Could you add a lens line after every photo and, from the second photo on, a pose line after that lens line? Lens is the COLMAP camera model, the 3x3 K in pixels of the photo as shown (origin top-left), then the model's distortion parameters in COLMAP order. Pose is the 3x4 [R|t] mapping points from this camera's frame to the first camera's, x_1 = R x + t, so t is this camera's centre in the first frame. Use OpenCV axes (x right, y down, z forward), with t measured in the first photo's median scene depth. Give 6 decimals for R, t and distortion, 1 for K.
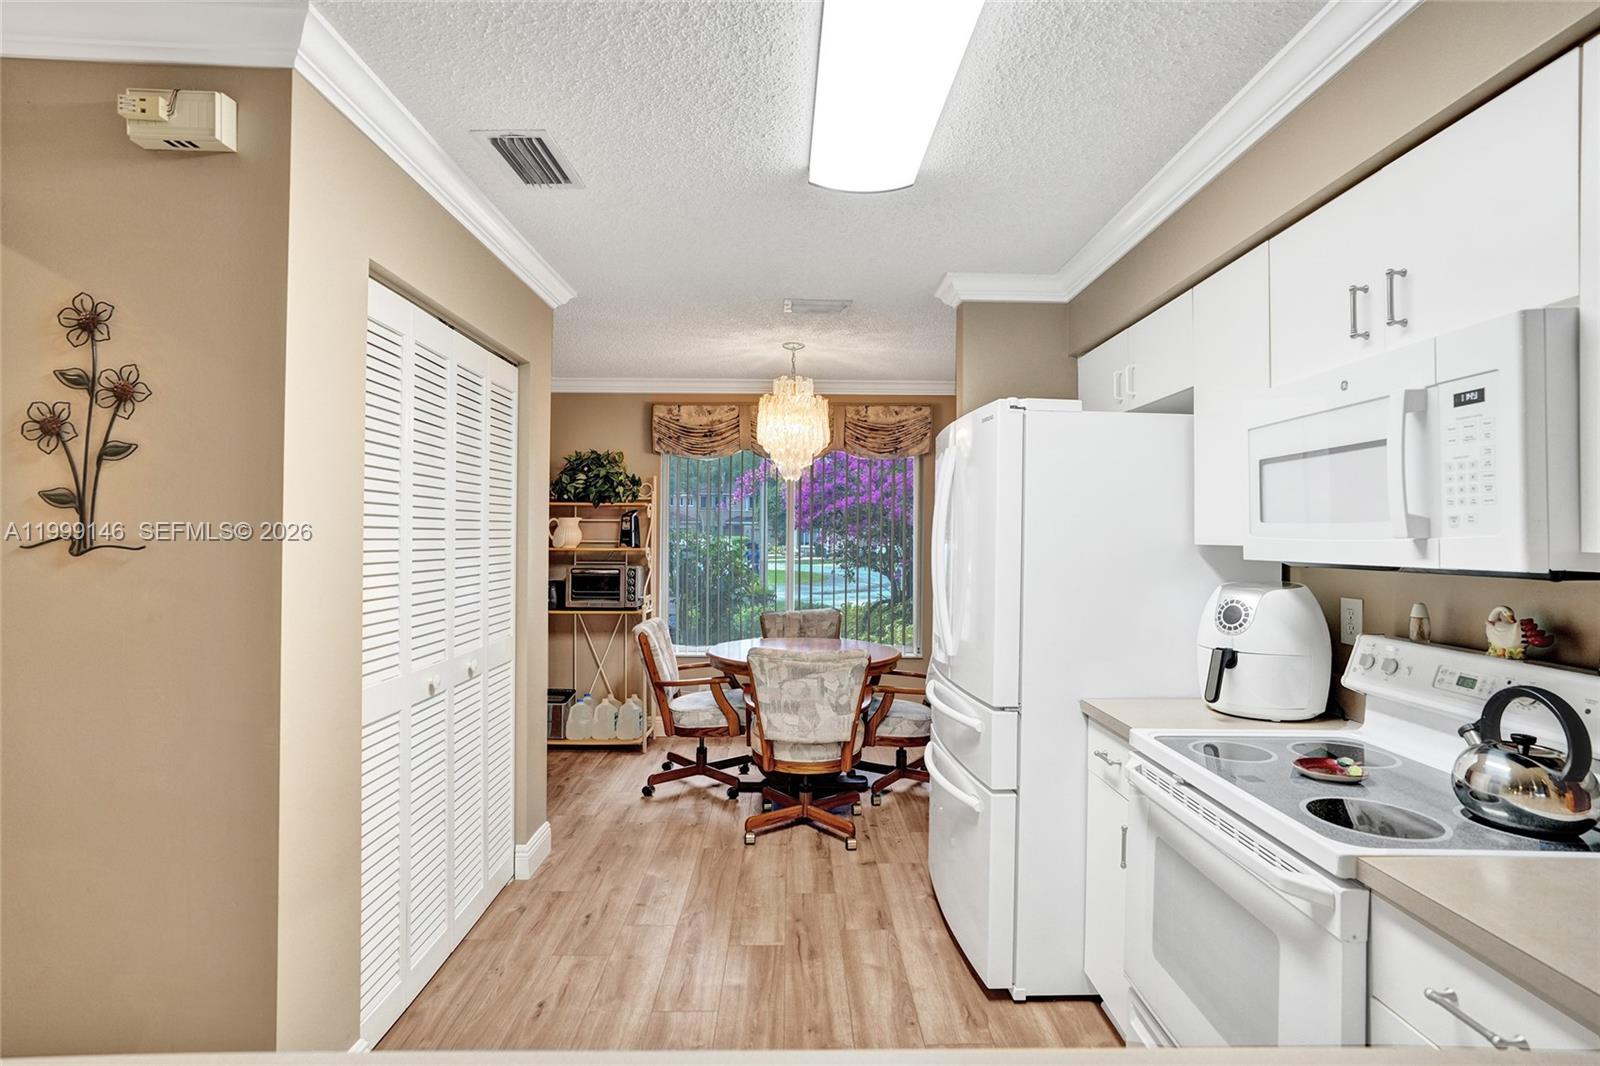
lens RADIAL K [[800.6, 0, 805.8], [0, 800.6, 527.6], [0, 0, 1]] dist [-0.051833, 0.034428]
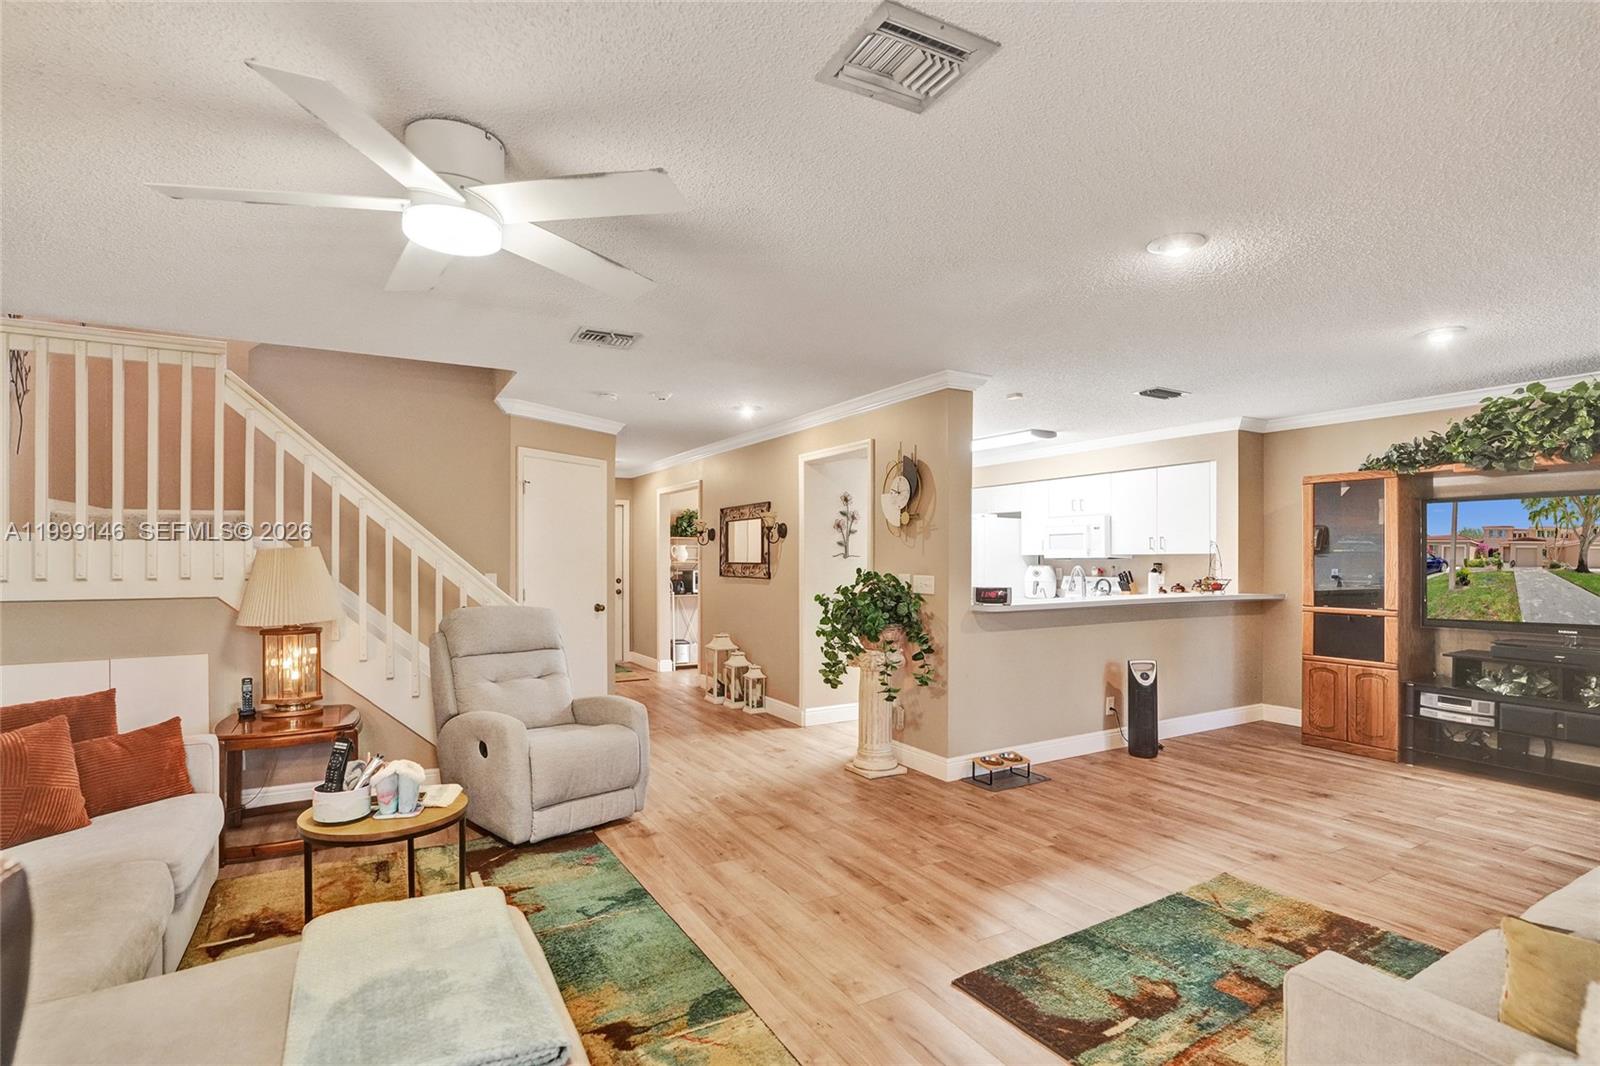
lens RADIAL K [[781.8, 0, 804.3], [0, 781.8, 560.2], [0, 0, 1]] dist [-0.062685, 0.033472]
pose [[0.875937, -0.009368, 0.482335, -1.212090], [0.003504, 0.999909, 0.013056, -0.002905], [-0.482414, -0.009746, 0.875889, -0.946771]]
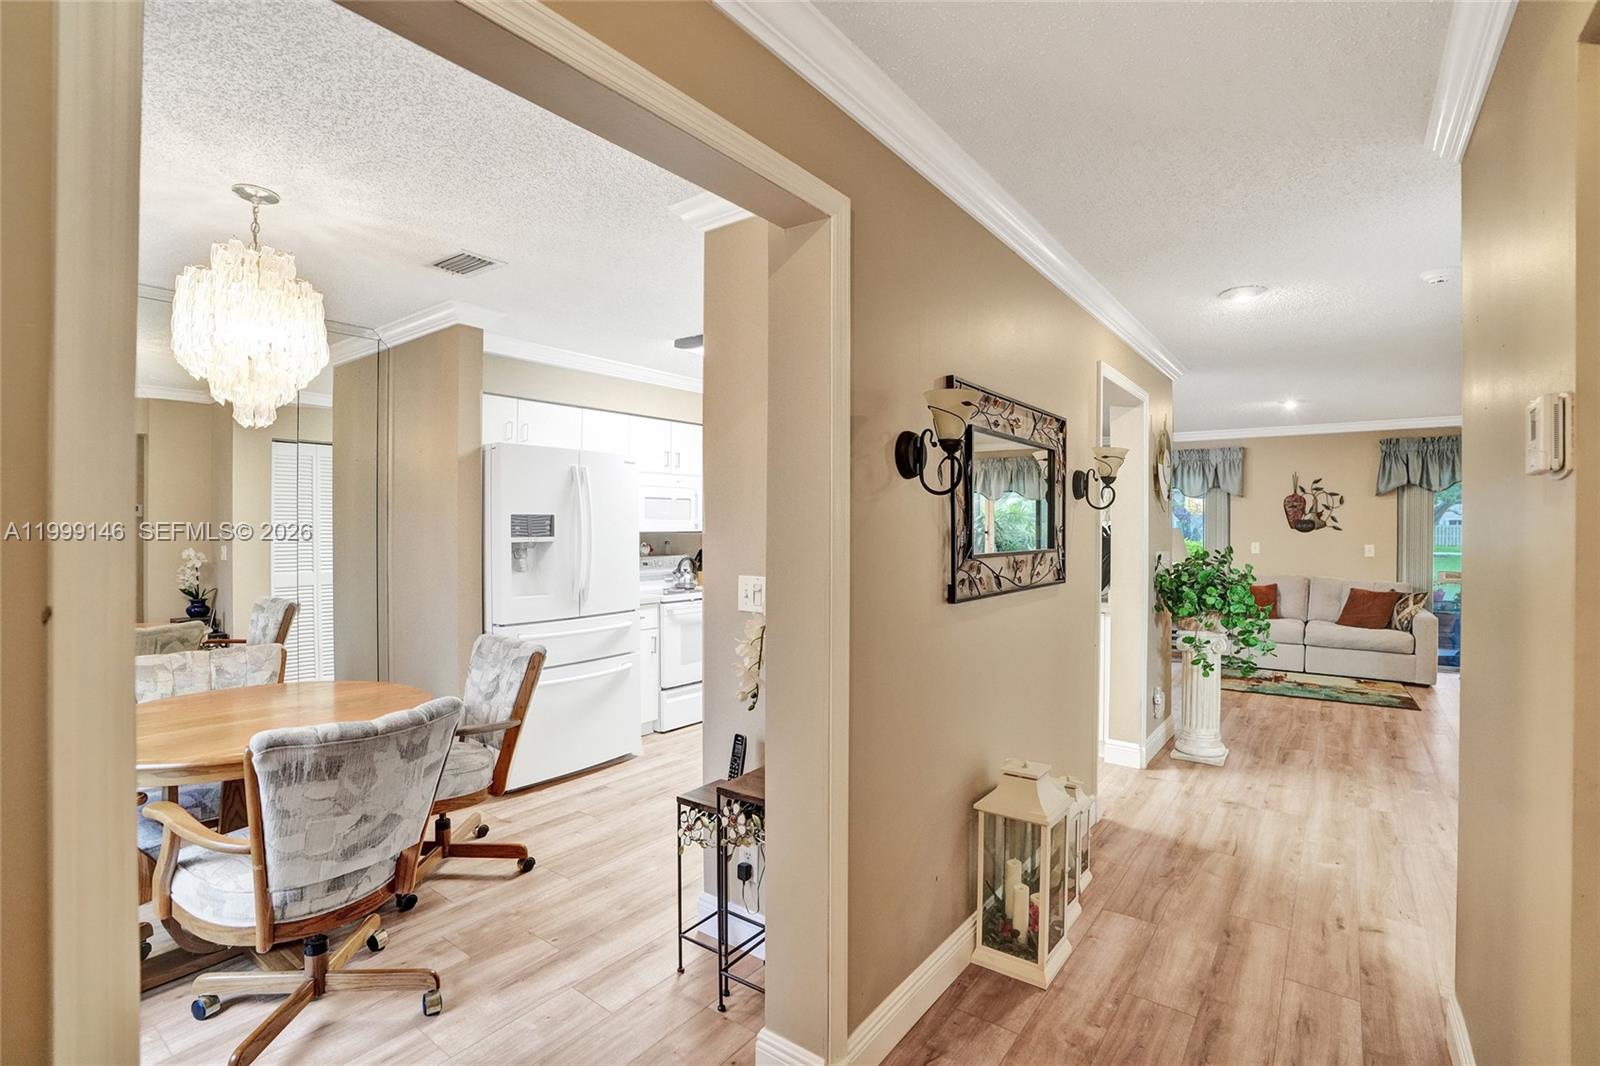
lens RADIAL K [[737.9, 0, 808.1], [0, 737.9, 528.3], [0, 0, 1]] dist [-0.076392, 0.032646]
pose [[-0.791965, -0.012920, 0.610430, -0.719851], [-0.015660, 0.999877, 0.000846, 0.007516], [-0.610365, -0.008889, -0.792070, 1.288760]]
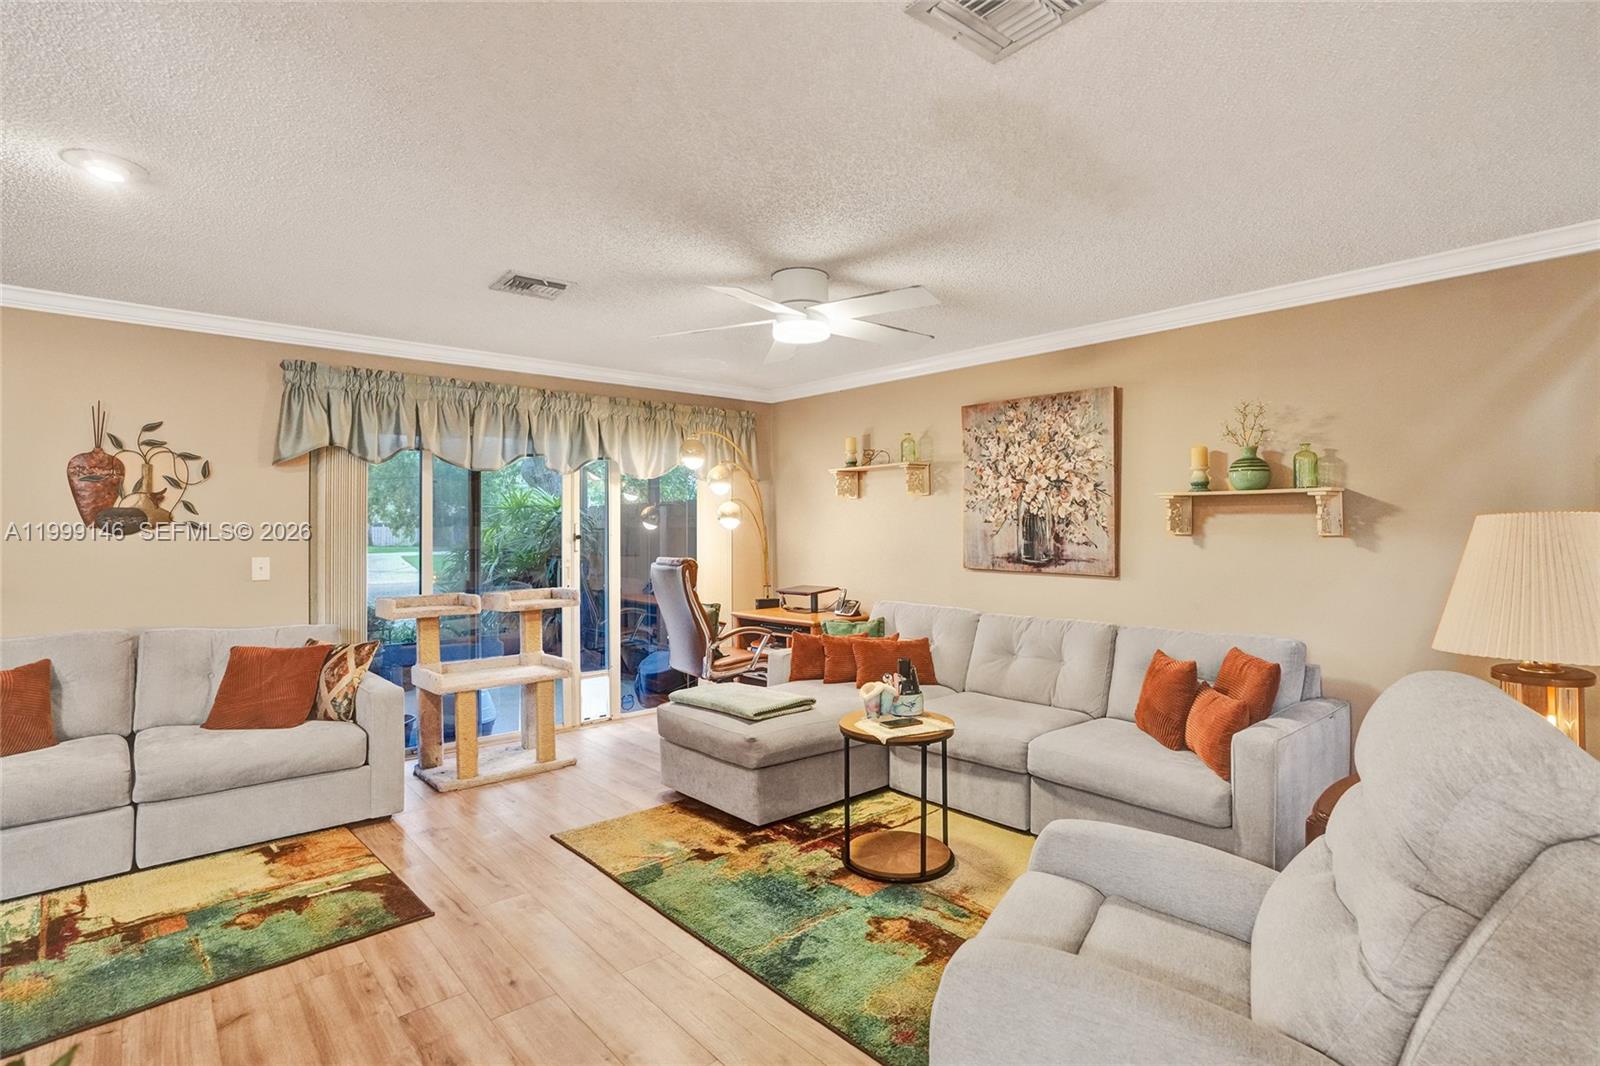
lens RADIAL K [[784.7, 0, 812.0], [0, 784.7, 519.5], [0, 0, 1]] dist [-0.060585, 0.032473]
pose [[-0.754699, -0.012960, -0.655943, -0.629326], [0.002999, 0.999726, -0.023203, 0.004247], [0.656064, -0.019479, -0.754454, 0.251370]]
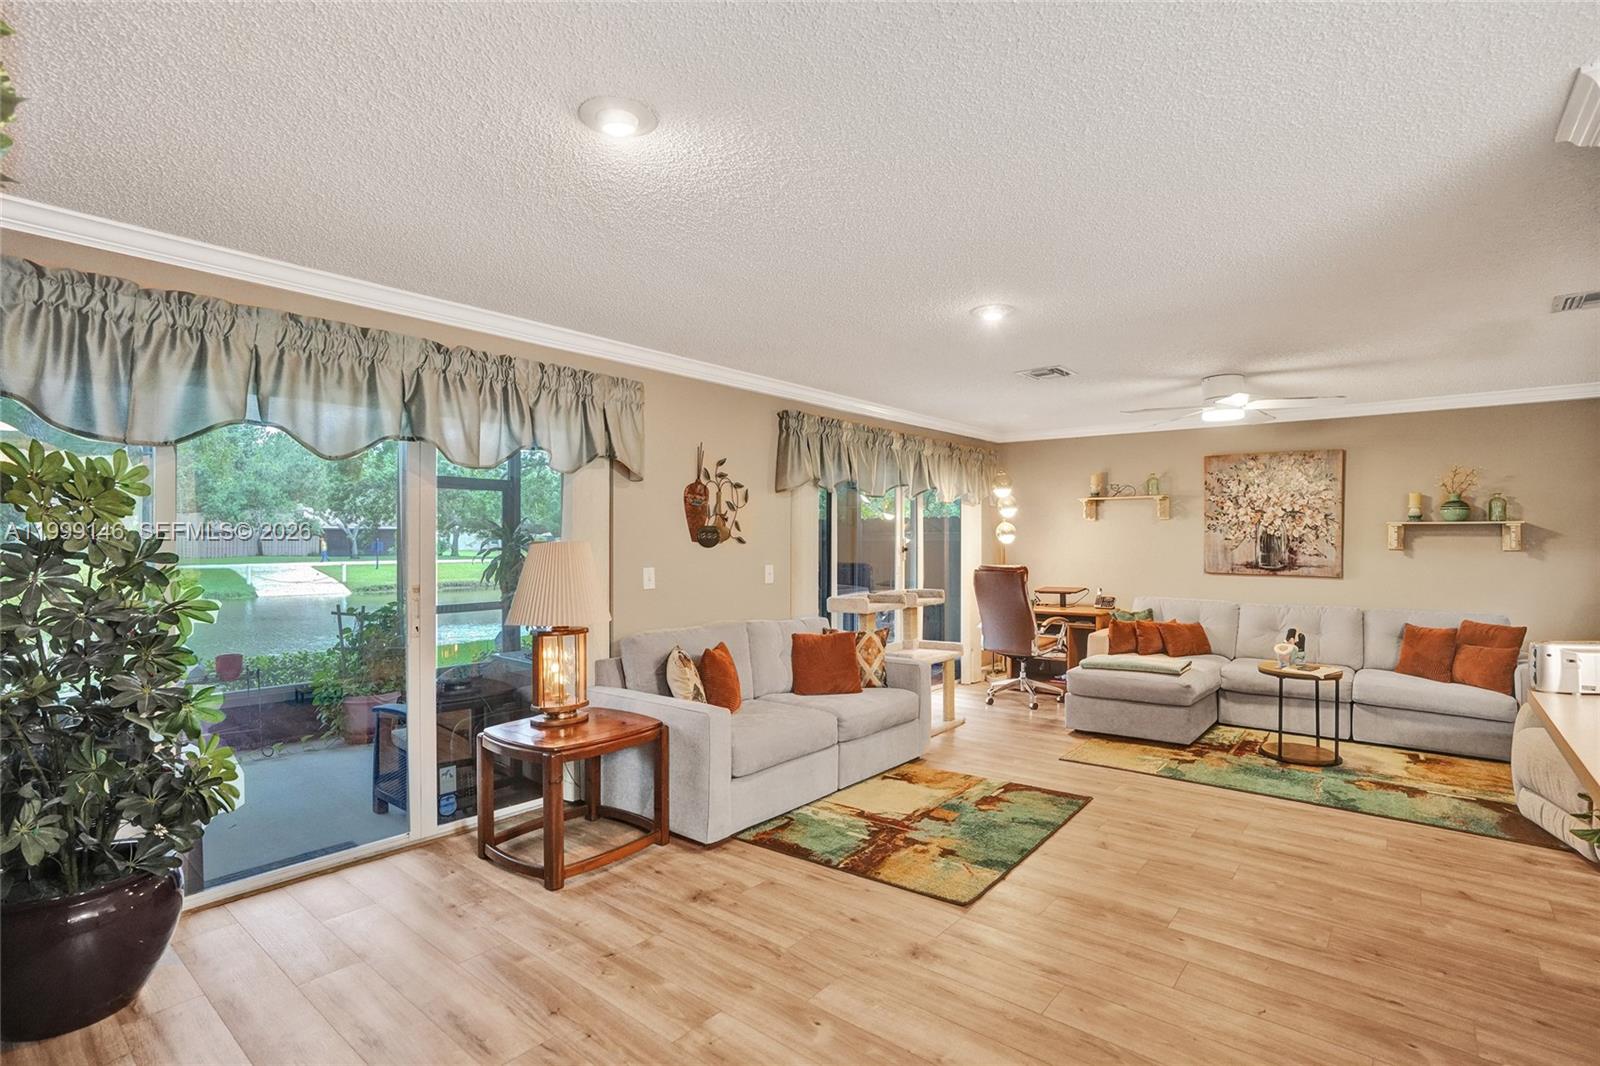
lens RADIAL K [[761.5, 0, 805.1], [0, 761.5, 534.5], [0, 0, 1]] dist [-0.063944, 0.029361]
pose [[-0.649521, -0.014921, -0.760197, 0.190517], [-0.000504, 0.999816, -0.019193, 0.001656], [0.760343, -0.012084, -0.649409, -0.118667]]
